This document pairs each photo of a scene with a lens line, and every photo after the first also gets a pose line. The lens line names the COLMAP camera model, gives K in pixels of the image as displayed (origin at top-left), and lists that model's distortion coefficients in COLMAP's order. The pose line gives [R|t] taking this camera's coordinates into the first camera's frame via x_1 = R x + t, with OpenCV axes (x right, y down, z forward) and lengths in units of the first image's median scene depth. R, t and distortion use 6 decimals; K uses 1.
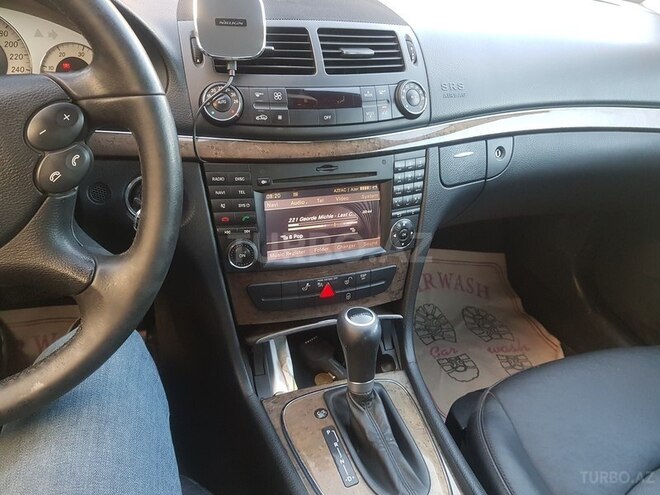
lens RADIAL K [[523.3, 0, 328.4], [0, 523.3, 250.8], [0, 0, 1]] dist [-0.000005, -0.000672]
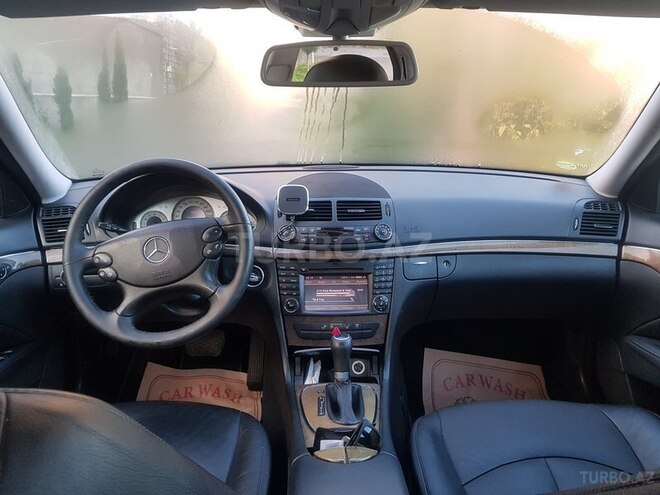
lens RADIAL K [[523.3, 0, 328.4], [0, 523.3, 250.8], [0, 0, 1]] dist [-0.000005, -0.000672]
pose [[0.944522, -0.001084, -0.328446, 0.628661], [-0.102892, 0.948683, -0.299022, 0.393047], [0.311915, 0.316228, 0.895940, -0.822864]]
